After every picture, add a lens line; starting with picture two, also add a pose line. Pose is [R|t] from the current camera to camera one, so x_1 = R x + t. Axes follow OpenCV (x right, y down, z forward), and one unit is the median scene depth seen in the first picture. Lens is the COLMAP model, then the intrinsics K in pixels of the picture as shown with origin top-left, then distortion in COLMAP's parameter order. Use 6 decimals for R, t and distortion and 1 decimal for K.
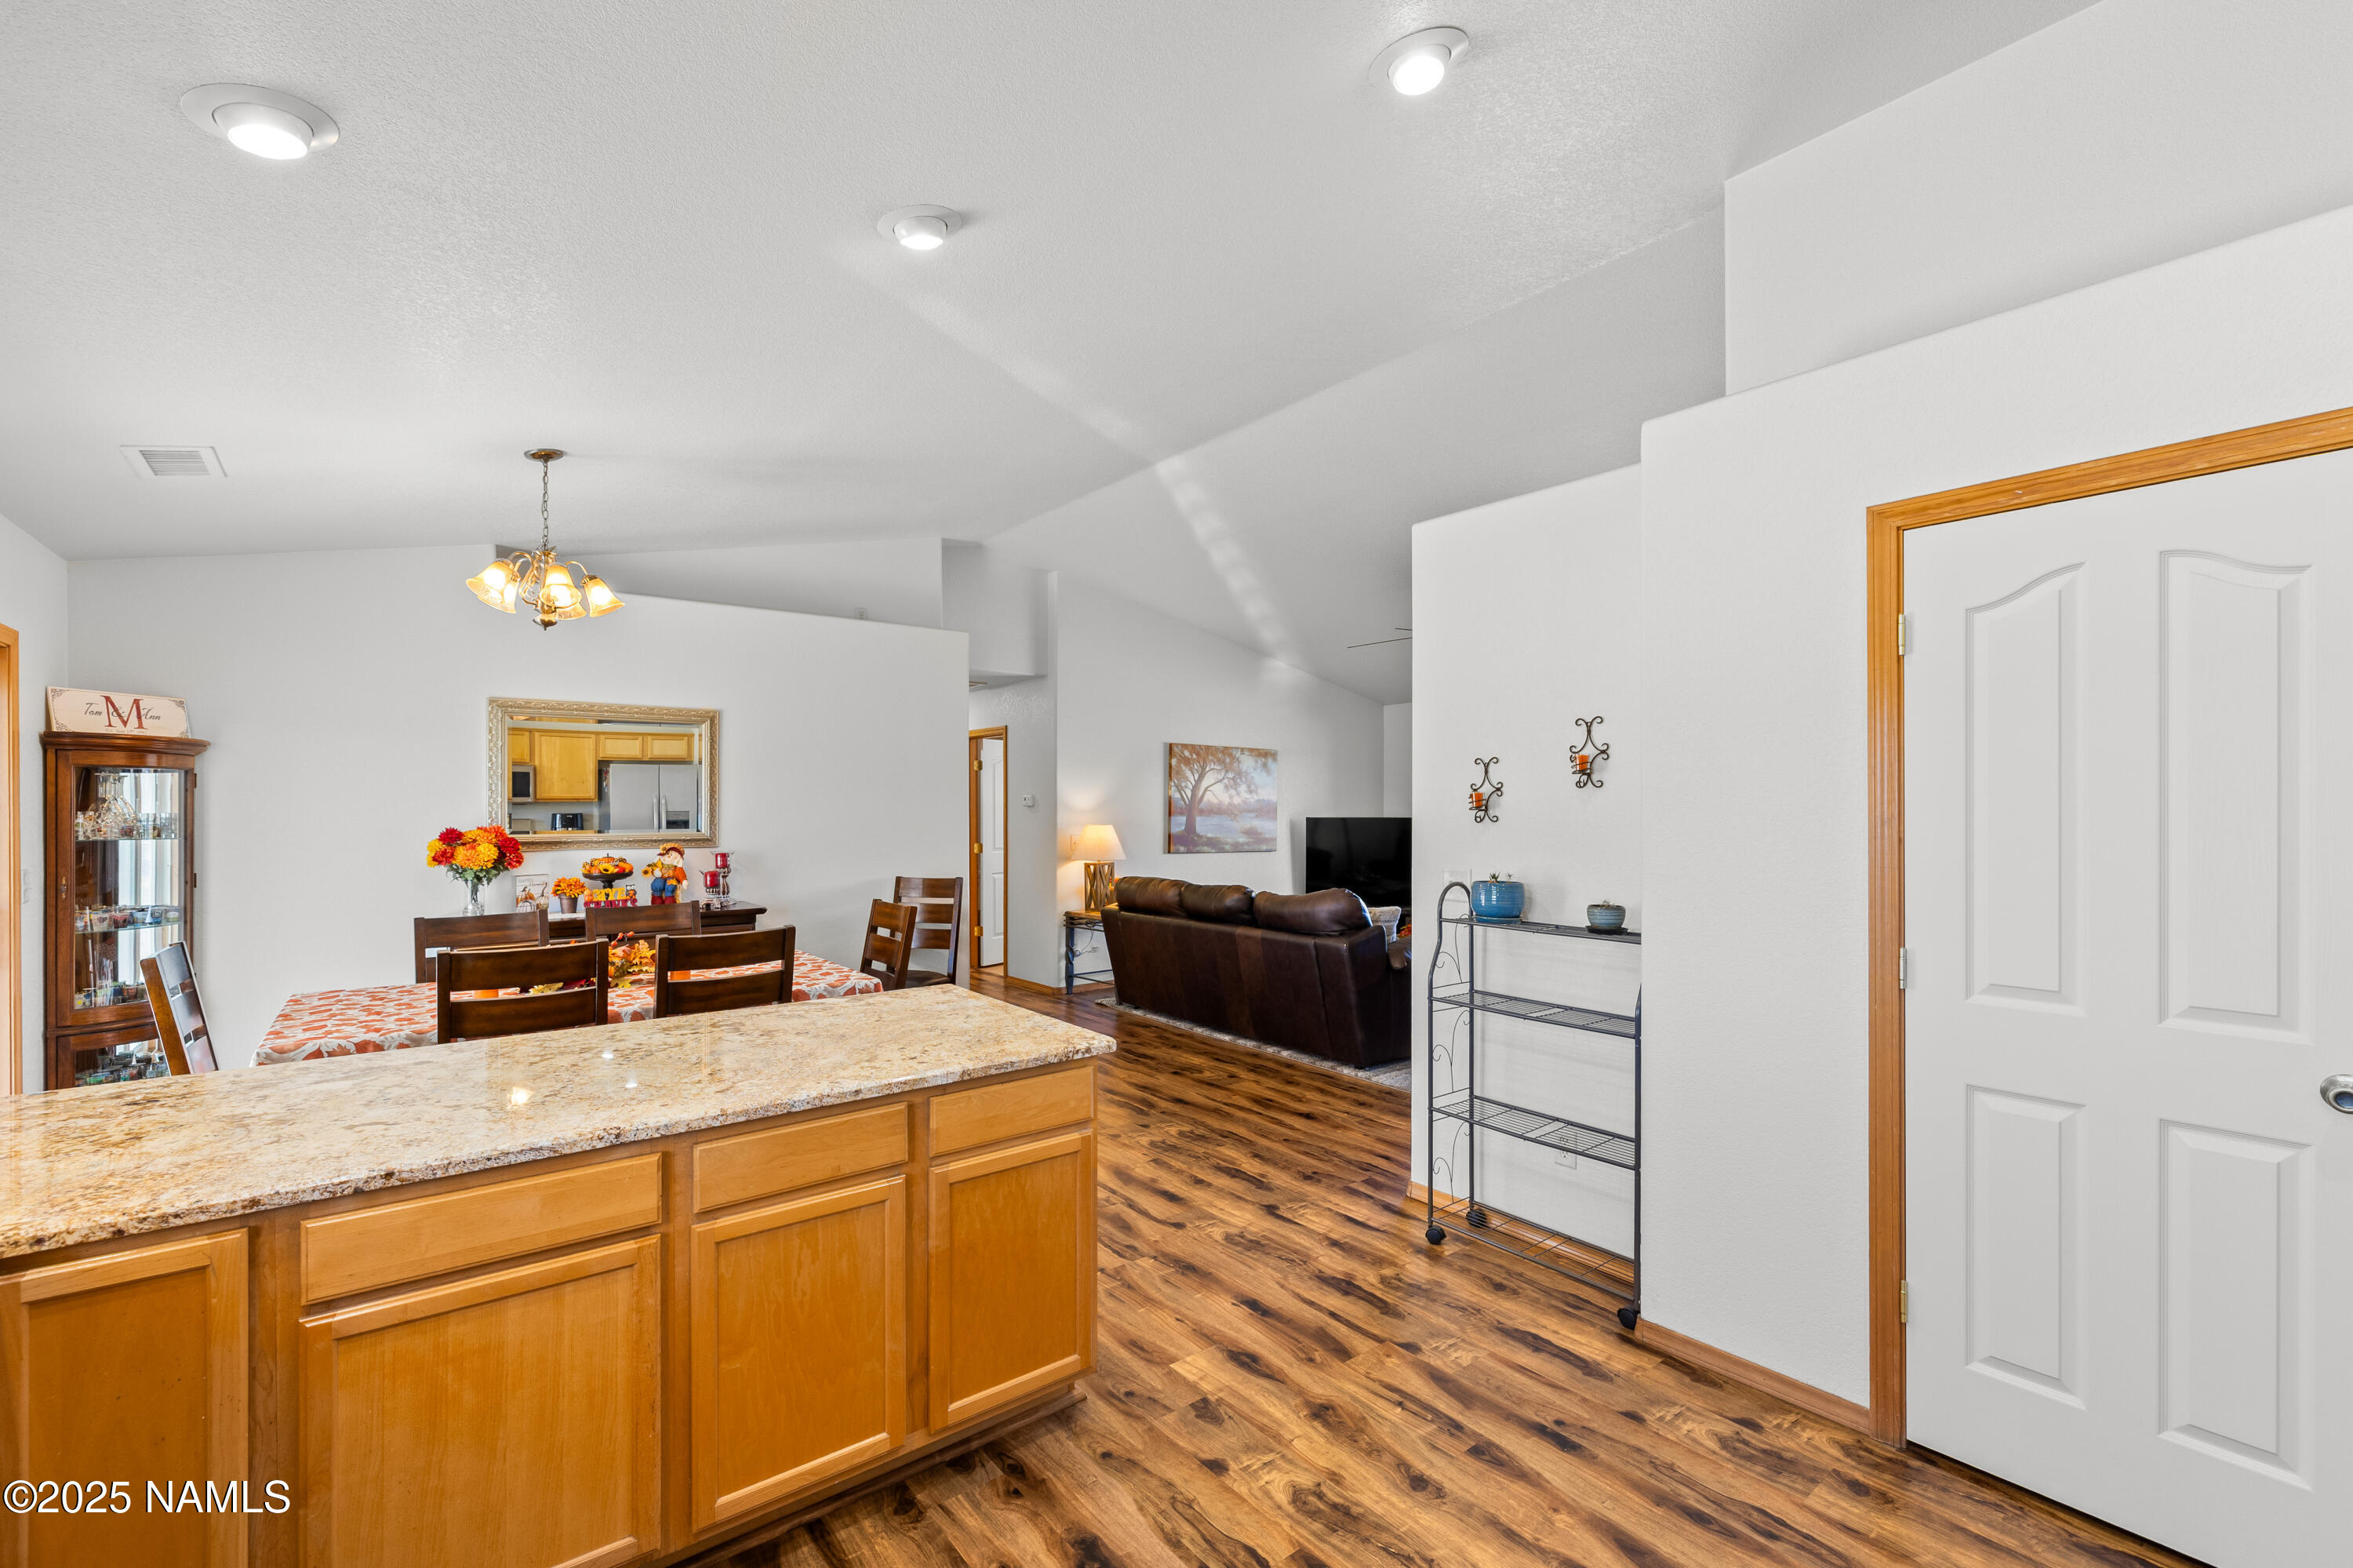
lens RADIAL K [[1005.3, 0, 1179.7], [0, 1005.3, 804.2], [0, 0, 1]] dist [-0.001294, -0.000085]
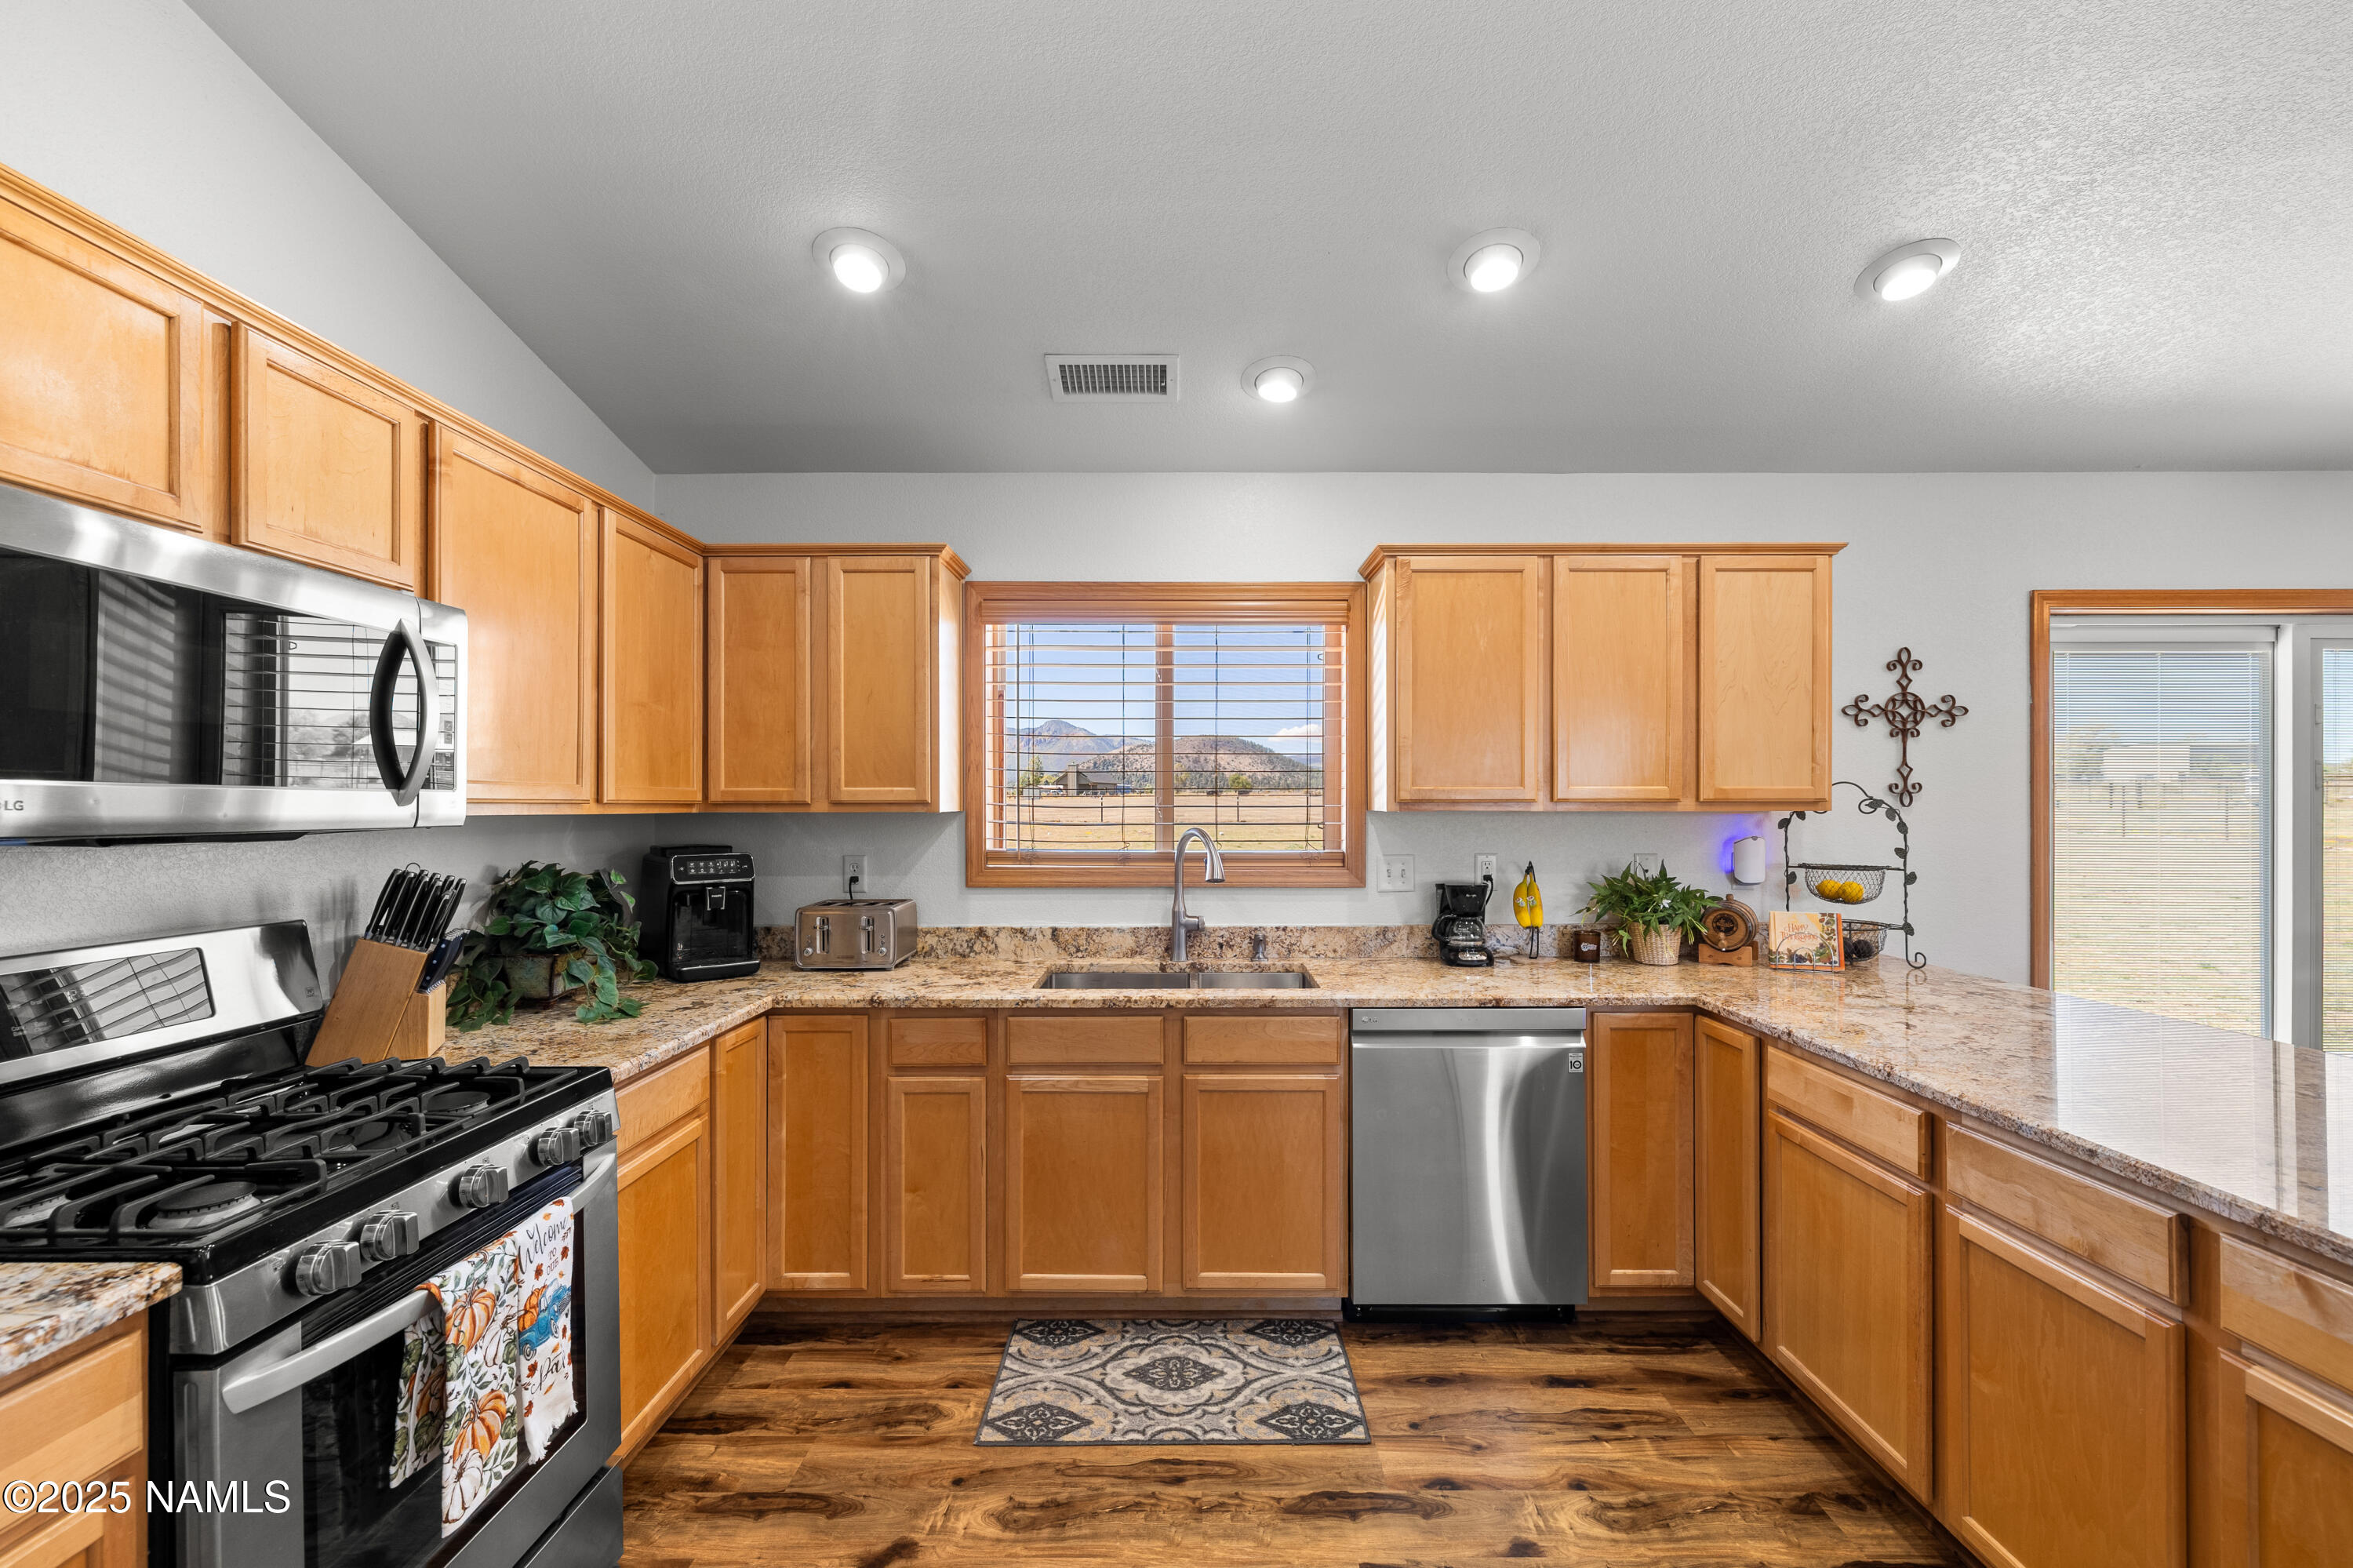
lens RADIAL K [[1005.3, 0, 1179.7], [0, 1005.3, 804.2], [0, 0, 1]] dist [-0.001294, -0.000085]
pose [[-0.618190, 0.005762, -0.786007, 0.329415], [0.006131, 0.999978, 0.002509, 0.014143], [0.786004, -0.003267, -0.618212, 0.463406]]
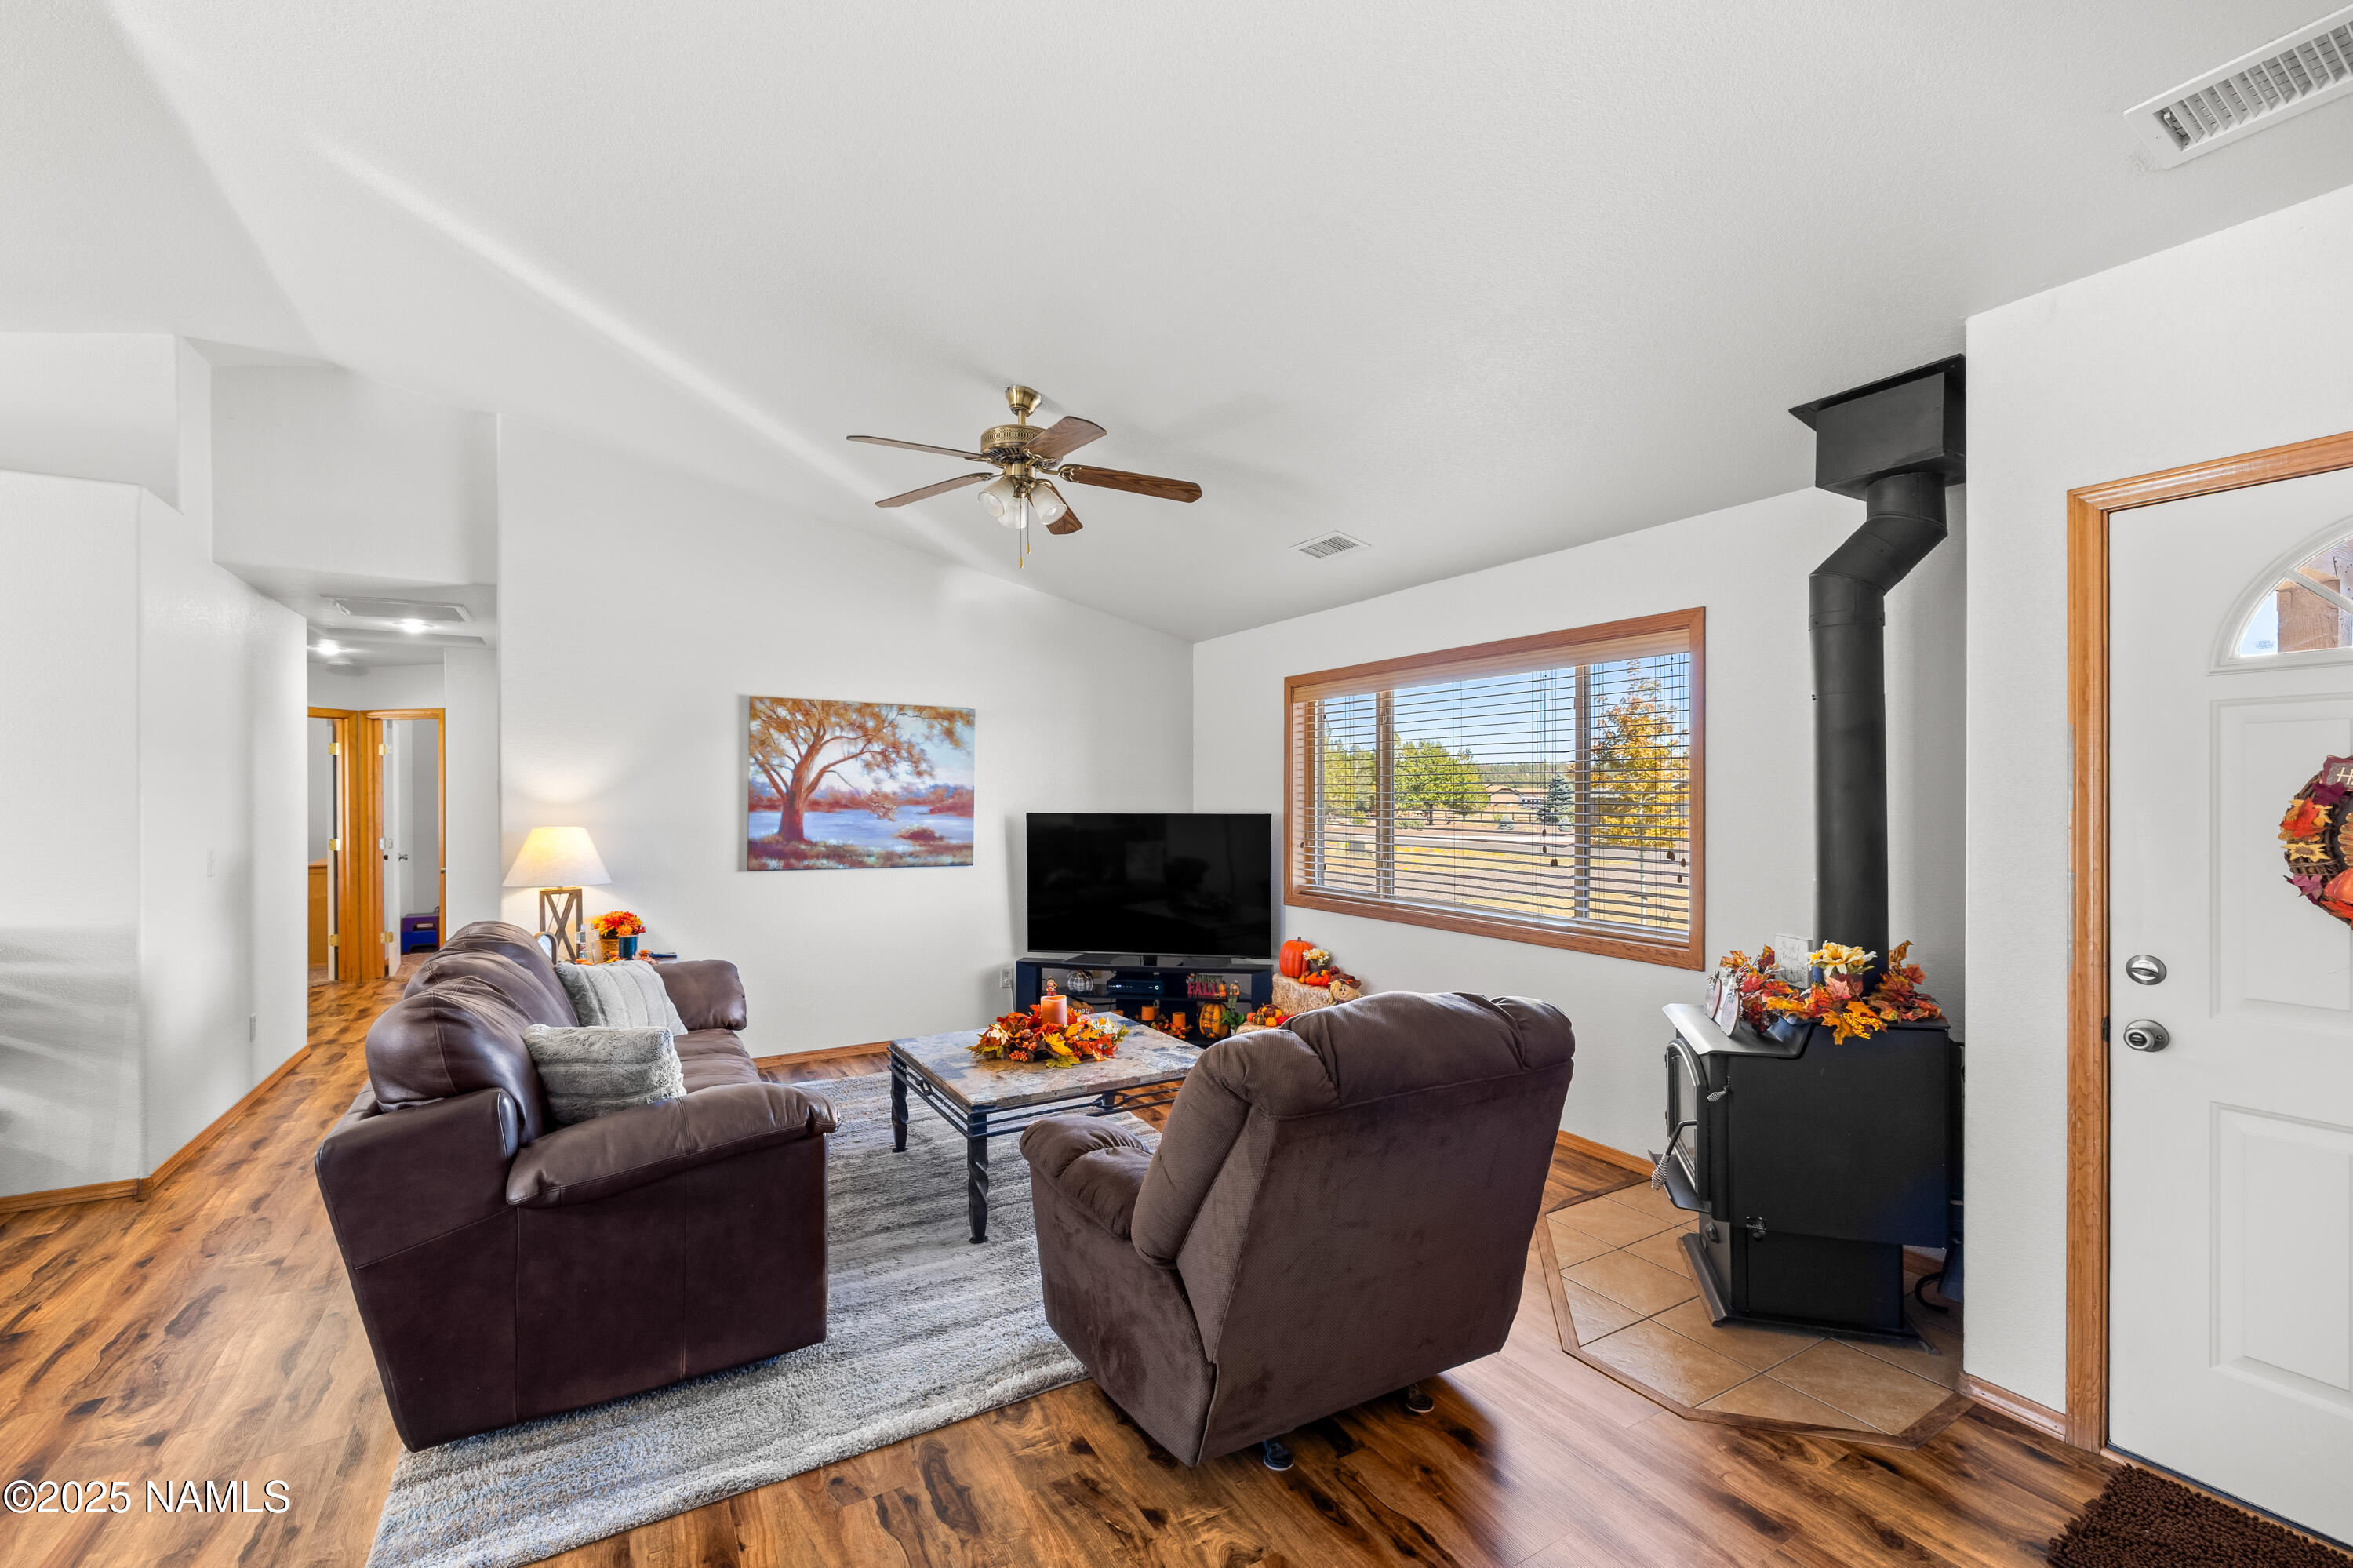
lens RADIAL K [[1005.3, 0, 1179.7], [0, 1005.3, 804.2], [0, 0, 1]] dist [-0.001294, -0.000085]
pose [[0.989966, 0.004512, -0.141233, 0.723853], [-0.002120, 0.999852, 0.017088, -0.008815], [0.141289, -0.016617, 0.989829, 0.848677]]
